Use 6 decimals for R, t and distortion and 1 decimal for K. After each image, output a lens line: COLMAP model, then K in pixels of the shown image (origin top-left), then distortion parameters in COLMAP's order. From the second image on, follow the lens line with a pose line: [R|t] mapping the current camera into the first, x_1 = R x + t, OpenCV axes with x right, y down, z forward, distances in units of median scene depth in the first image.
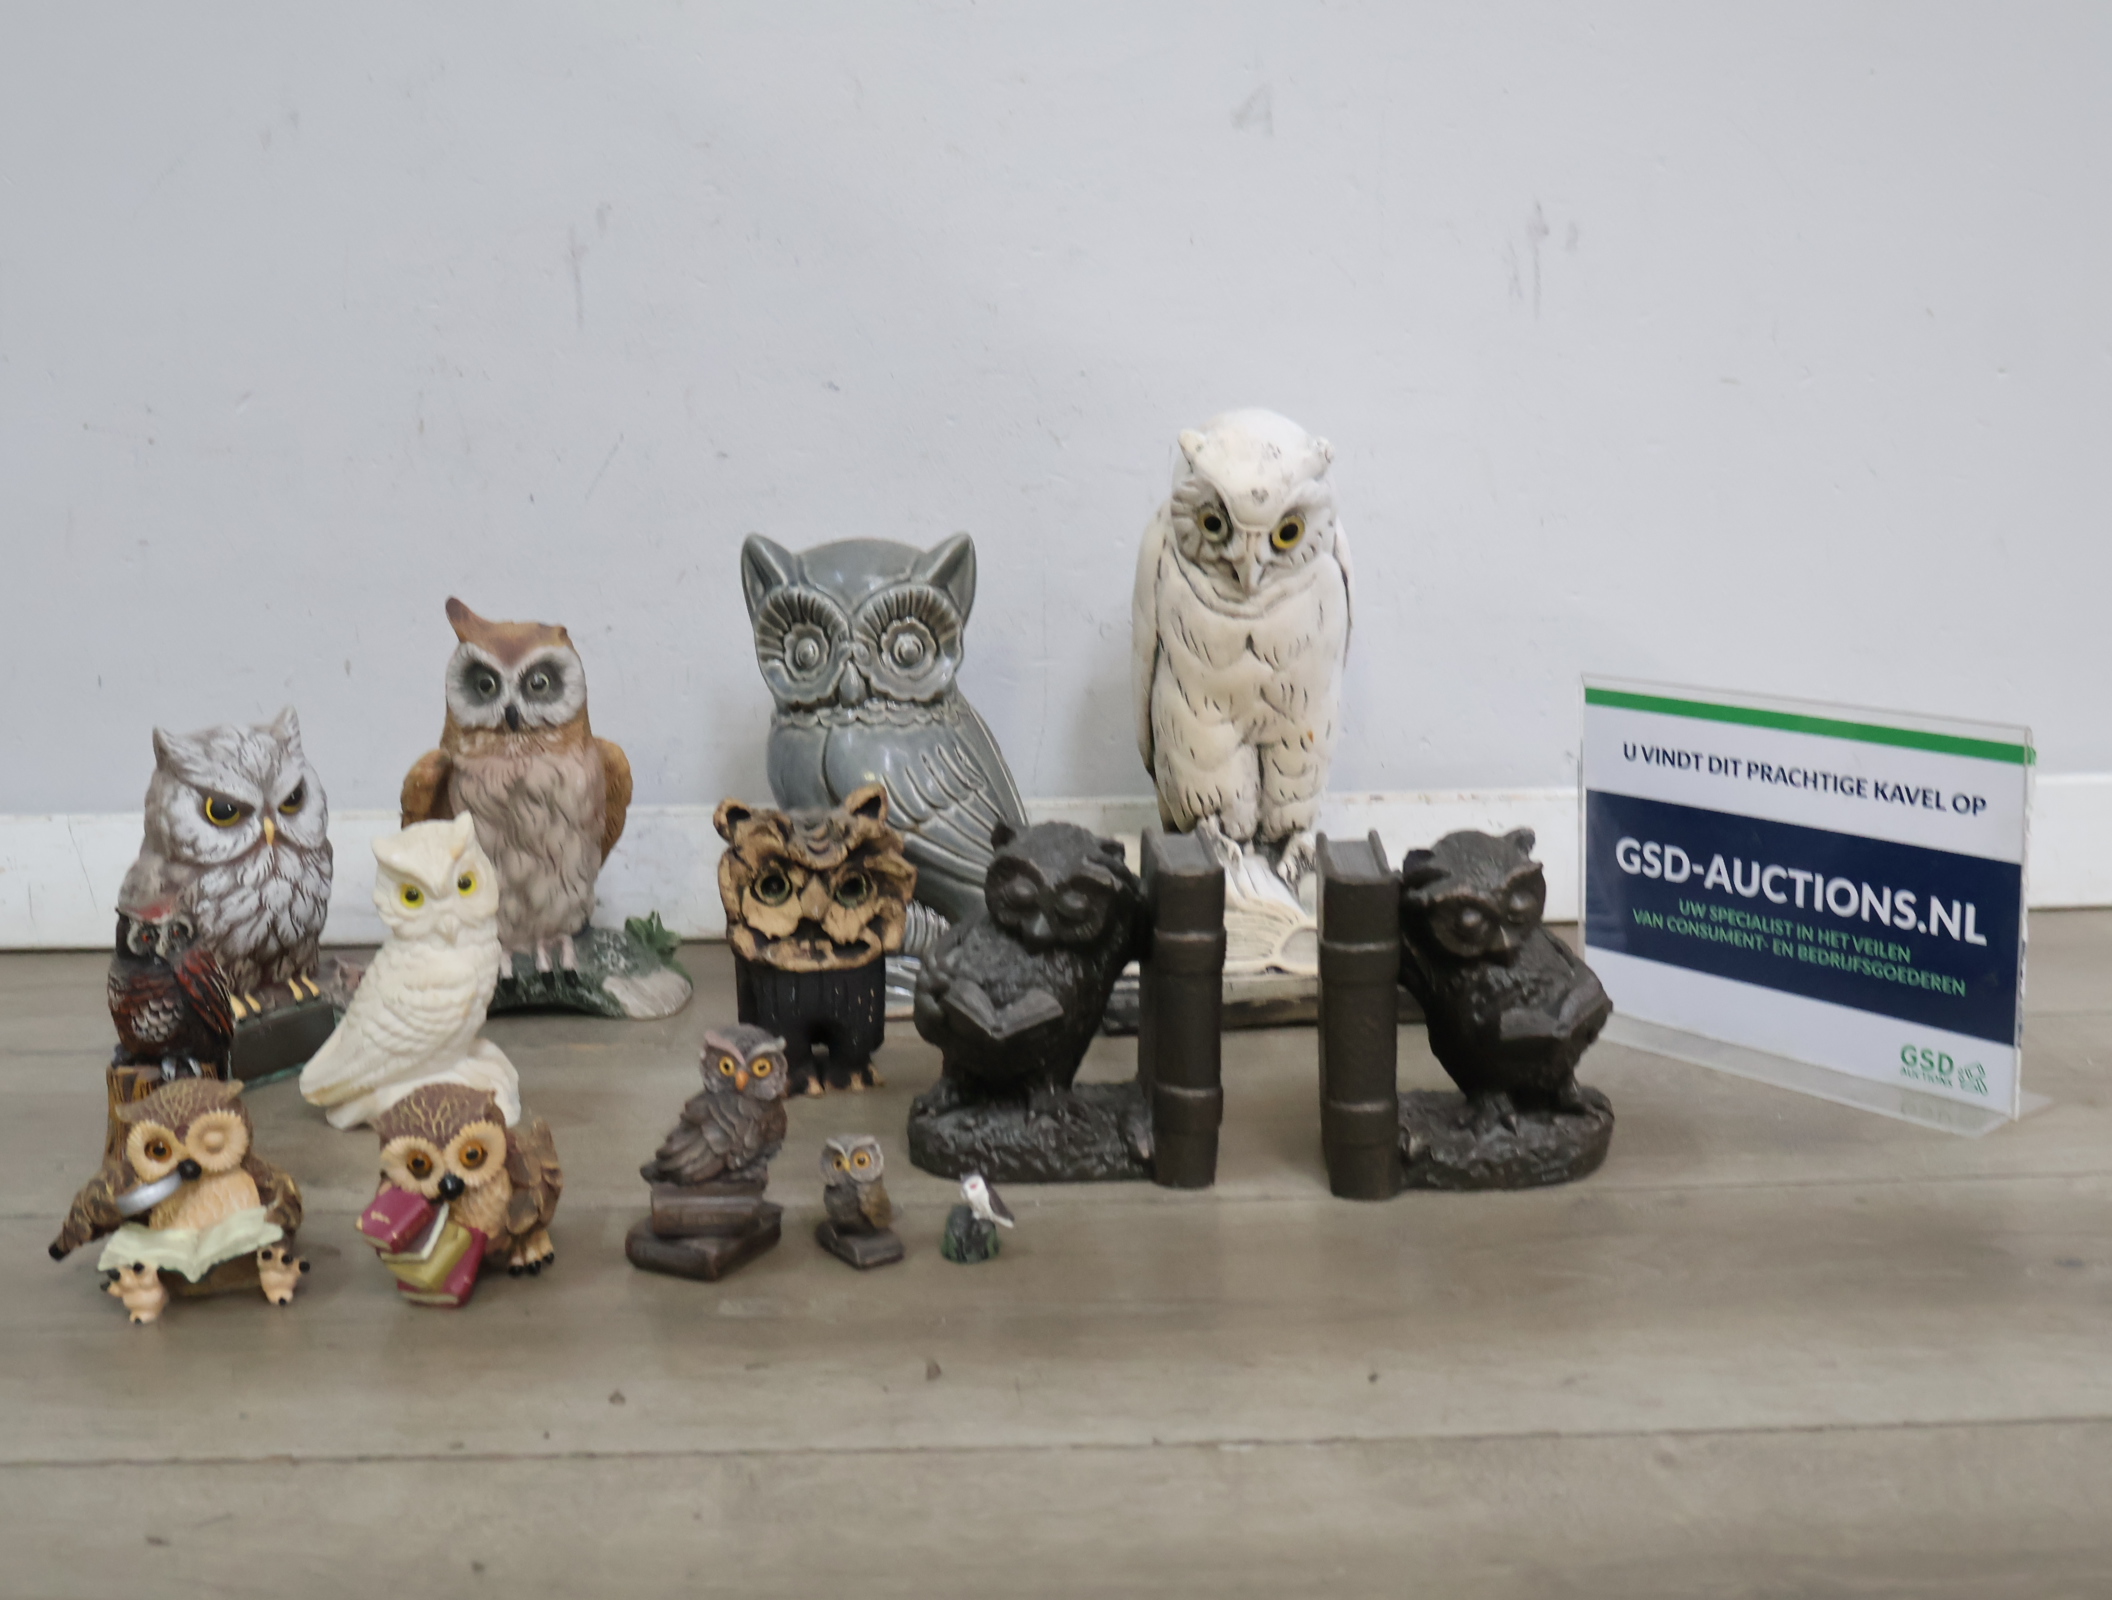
lens RADIAL K [[2400.2, 0, 1052.5], [0, 2400.2, 820.7], [0, 0, 1]] dist [0.003493, 0.004407]
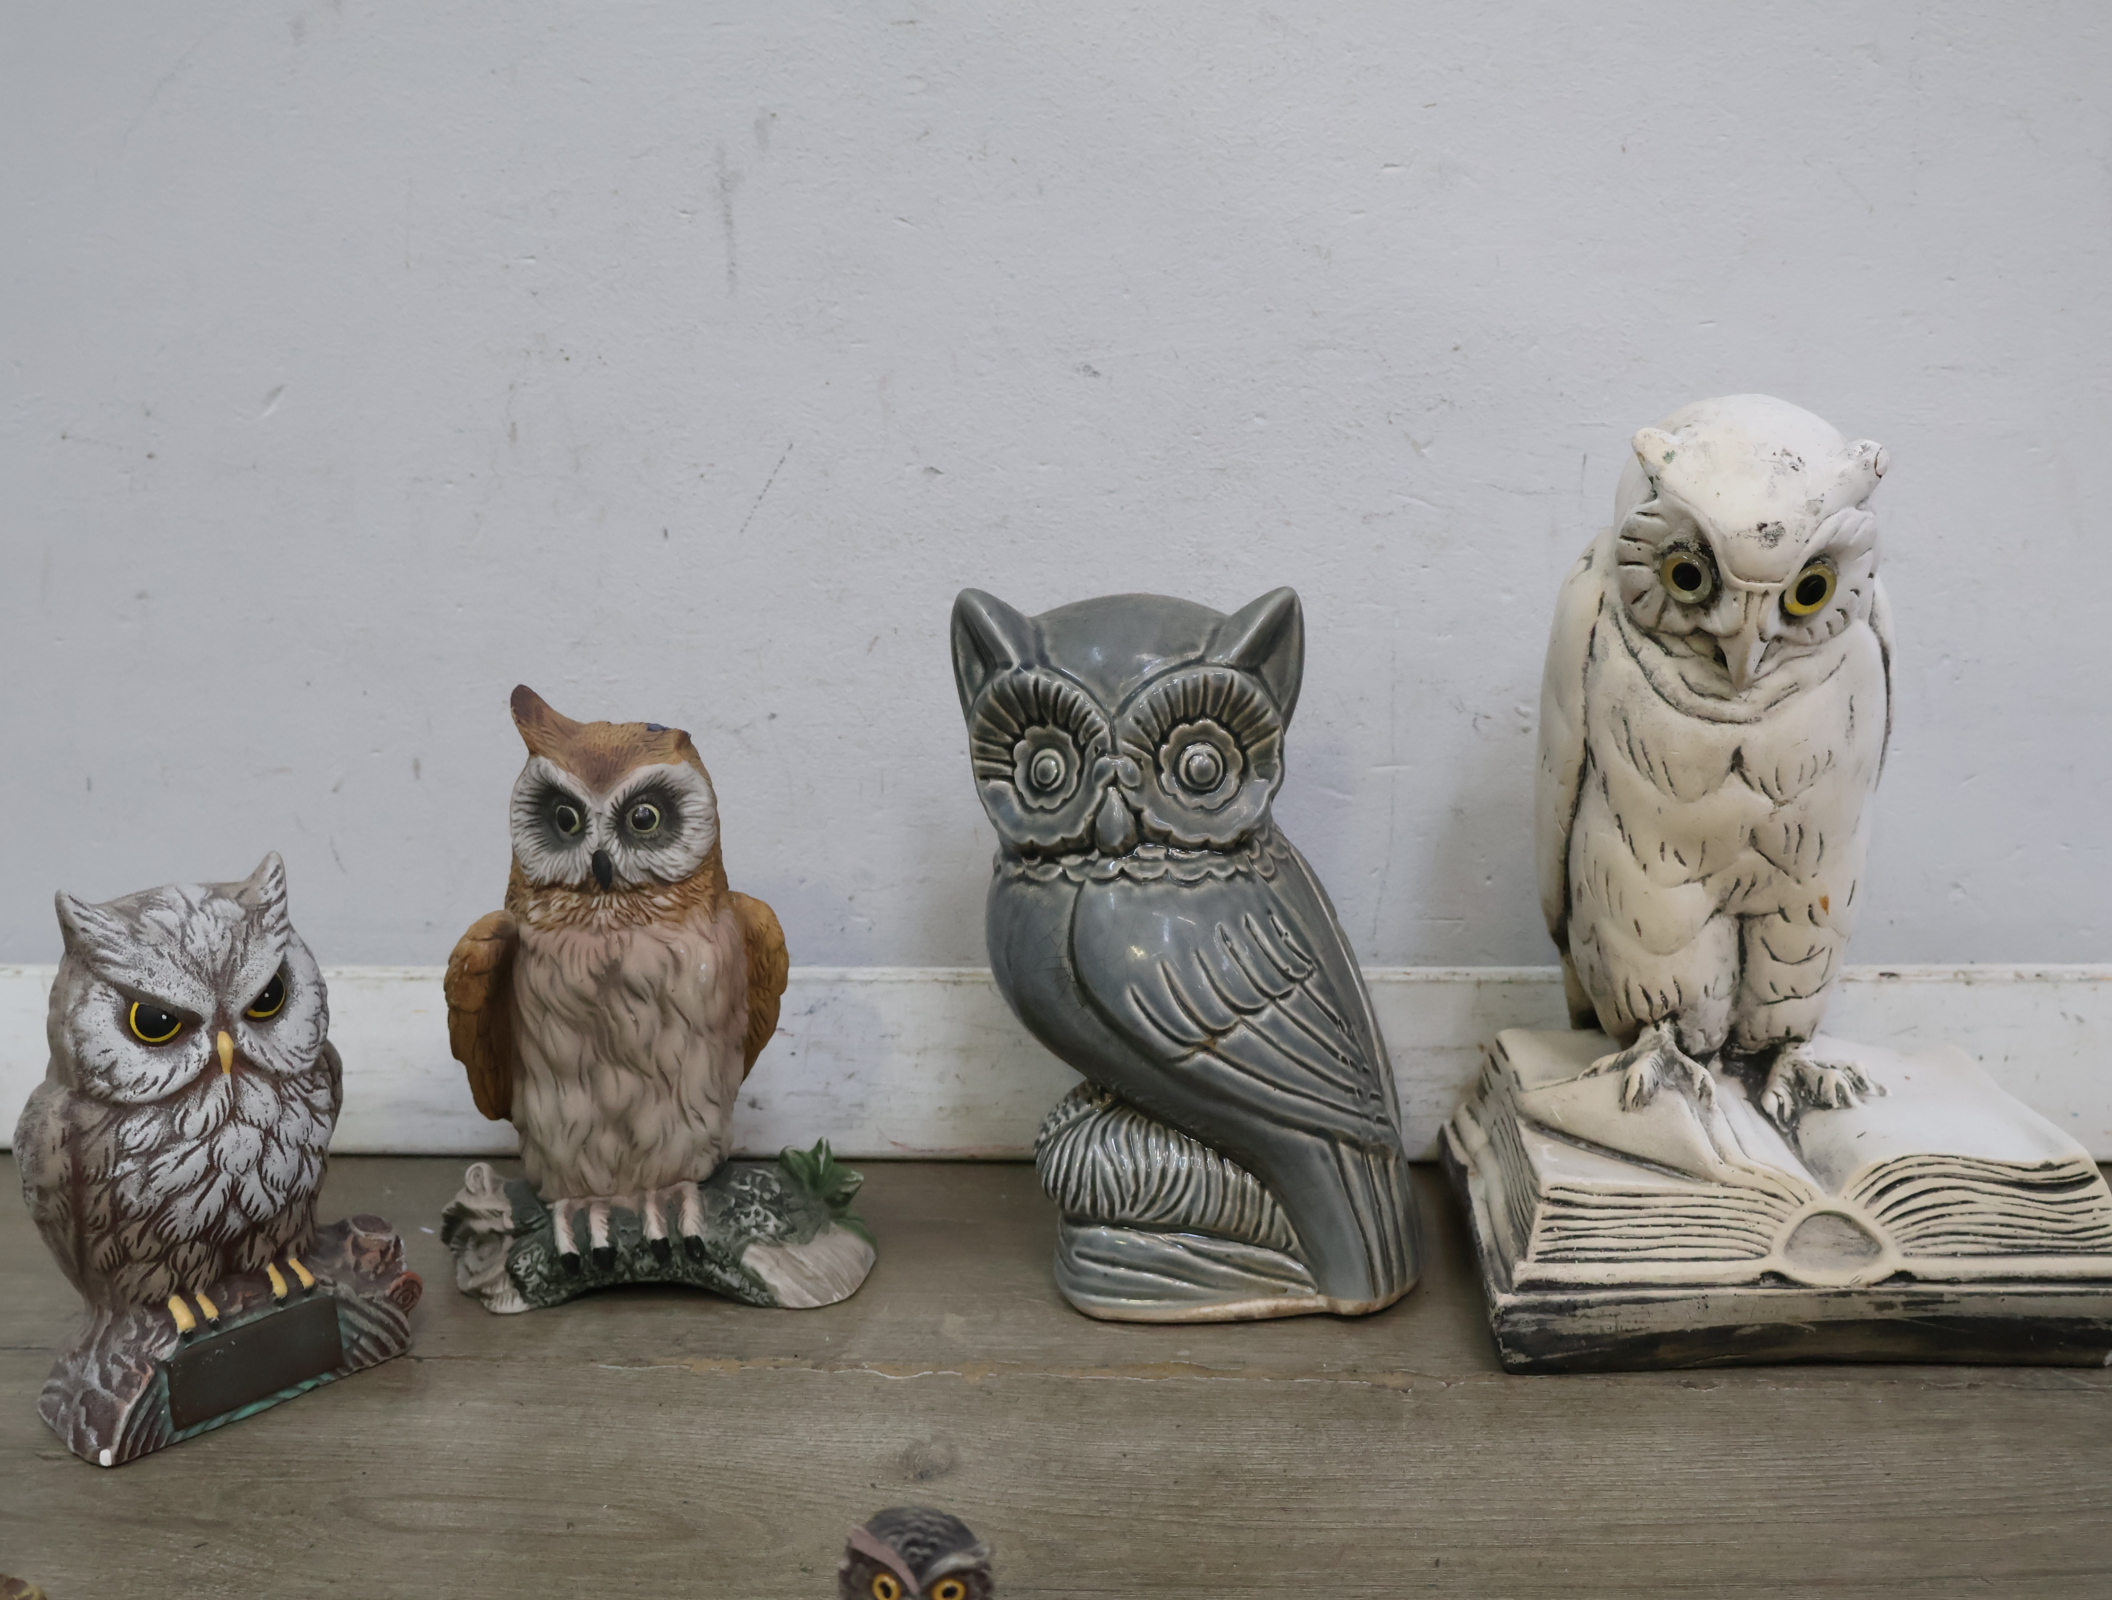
lens RADIAL K [[2393.4, 0, 1049.5], [0, 2393.4, 820.3], [0, 0, 1]] dist [0.003543, -0.008757]
pose [[0.994308, 0.009543, -0.106111, -0.034377], [-0.009852, 0.999949, -0.002389, -0.059359], [0.106083, 0.003421, 0.994351, 0.375026]]
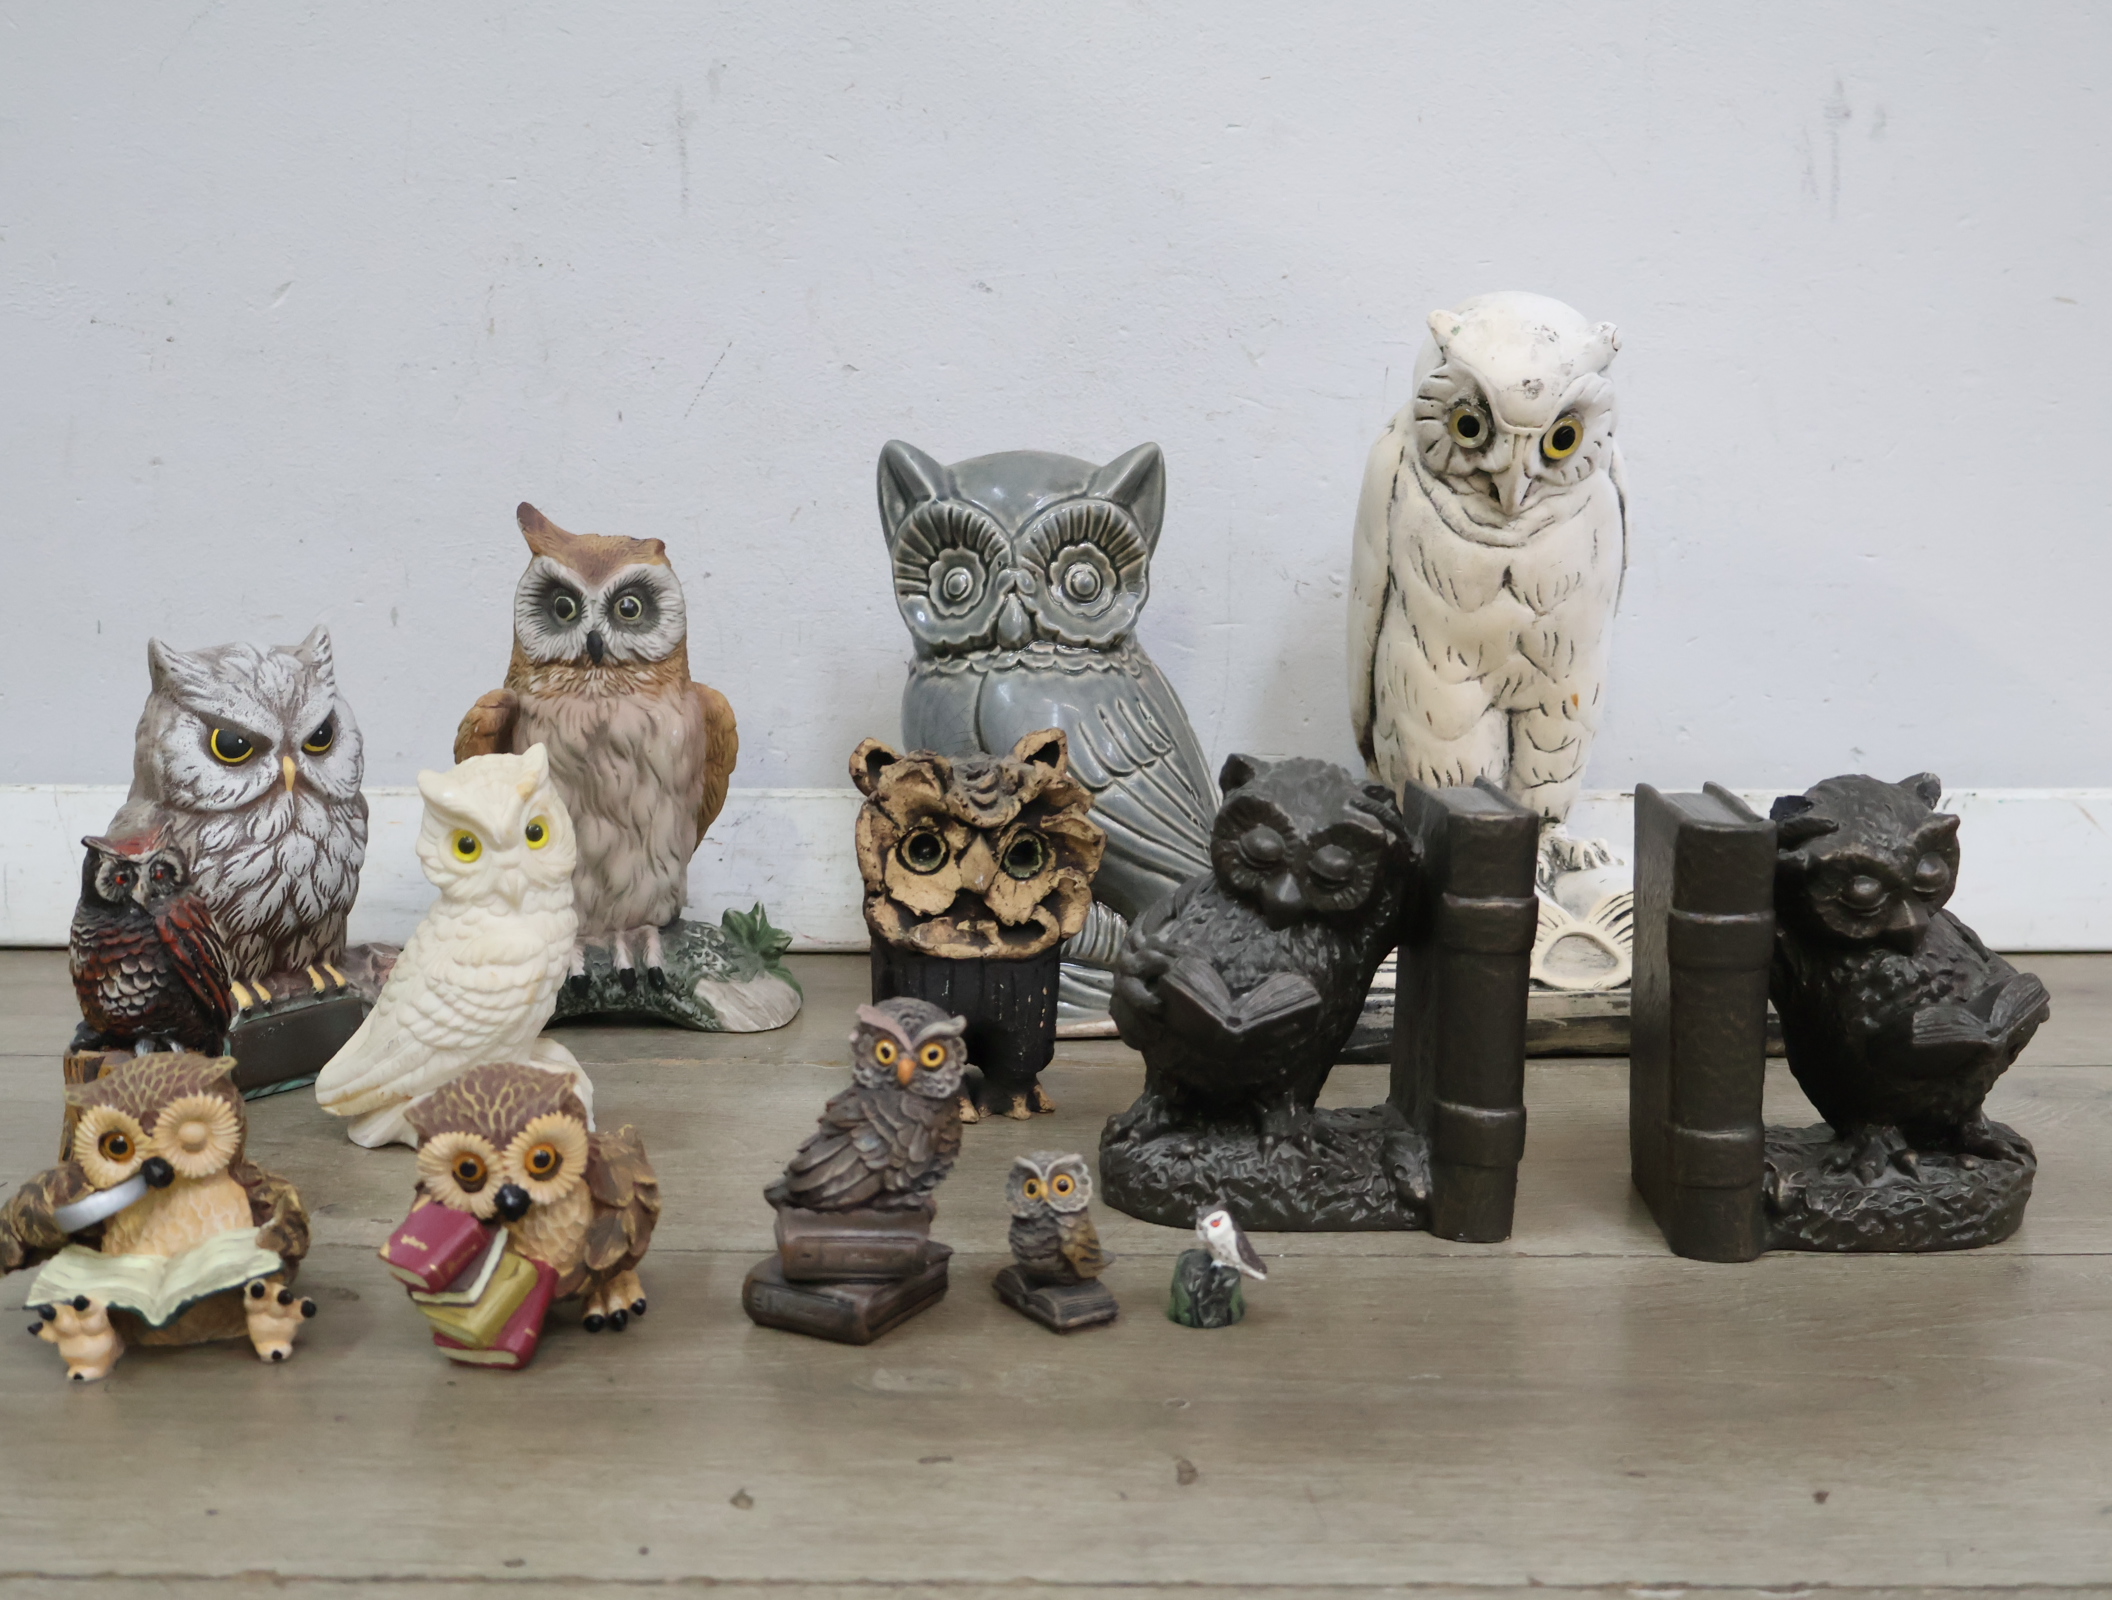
lens RADIAL K [[2400.2, 0, 1052.5], [0, 2400.2, 820.7], [0, 0, 1]] dist [0.003493, 0.004407]
pose [[0.999665, 0.019992, -0.016459, -0.060175], [-0.020796, 0.998522, -0.050221, 0.054868], [0.015430, 0.050547, 0.998602, 0.210629]]
